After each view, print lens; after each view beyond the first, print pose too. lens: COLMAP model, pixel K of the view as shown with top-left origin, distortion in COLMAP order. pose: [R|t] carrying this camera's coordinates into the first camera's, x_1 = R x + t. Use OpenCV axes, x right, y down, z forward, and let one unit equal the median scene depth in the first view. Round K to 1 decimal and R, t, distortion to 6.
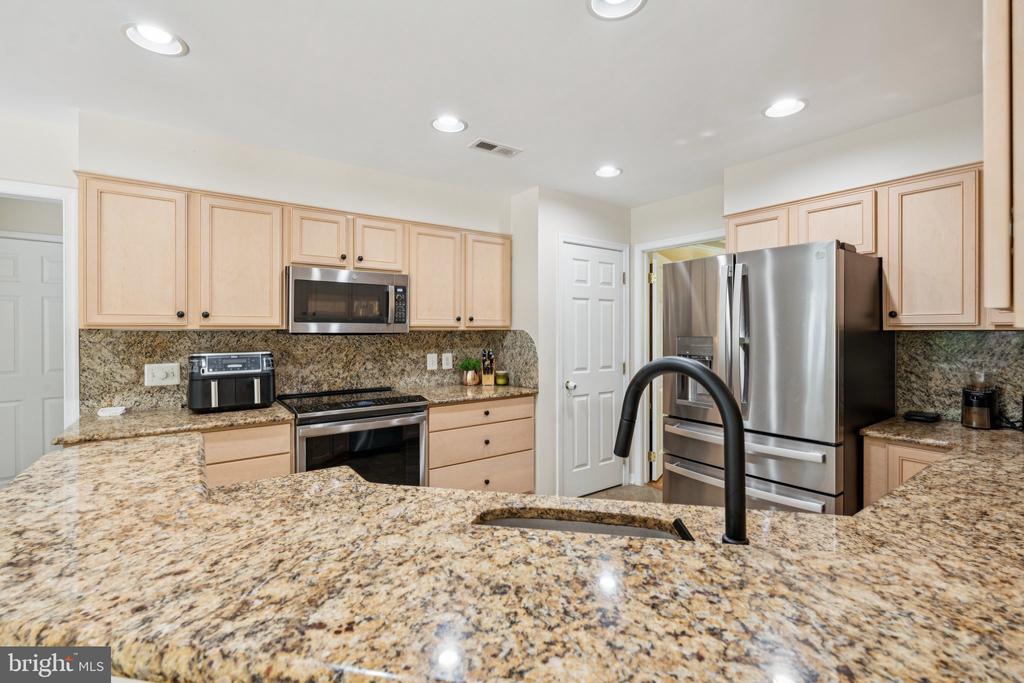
lens RADIAL K [[457.5, 0, 507.0], [0, 457.5, 328.1], [0, 0, 1]] dist [-0.000789, -0.000278]
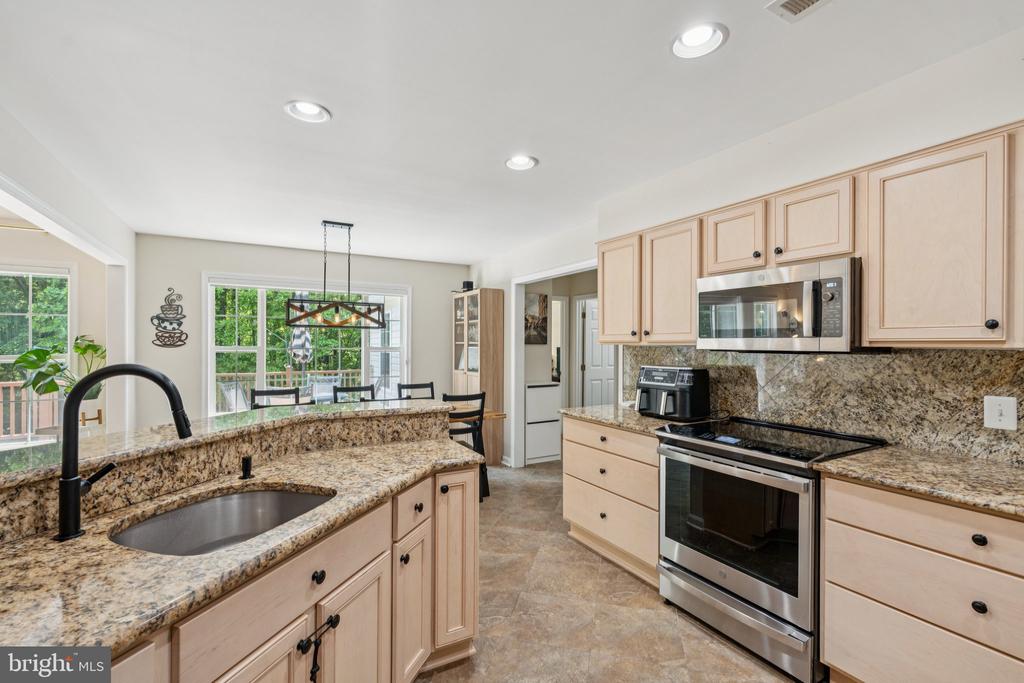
lens RADIAL K [[457.5, 0, 518.4], [0, 457.5, 346.0], [0, 0, 1]] dist [-0.000789, -0.000278]
pose [[-0.100430, 0.001091, -0.994943, 0.531741], [-0.000861, 0.999999, 0.001183, 0.002738], [0.994944, 0.000975, -0.100429, 0.754141]]
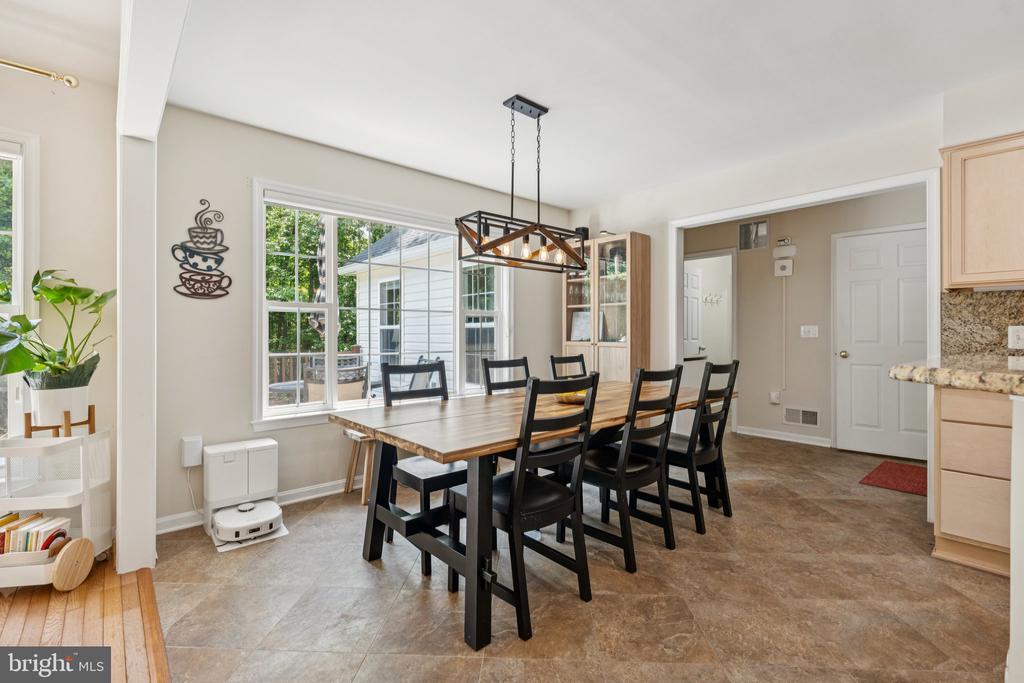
lens RADIAL K [[457.5, 0, 513.4], [0, 457.5, 334.2], [0, 0, 1]] dist [-0.000789, -0.000278]
pose [[0.112702, 0.000692, -0.993629, 0.050982], [0.001626, 0.999998, 0.000881, 0.090836], [0.993627, -0.001715, 0.112701, -0.146951]]
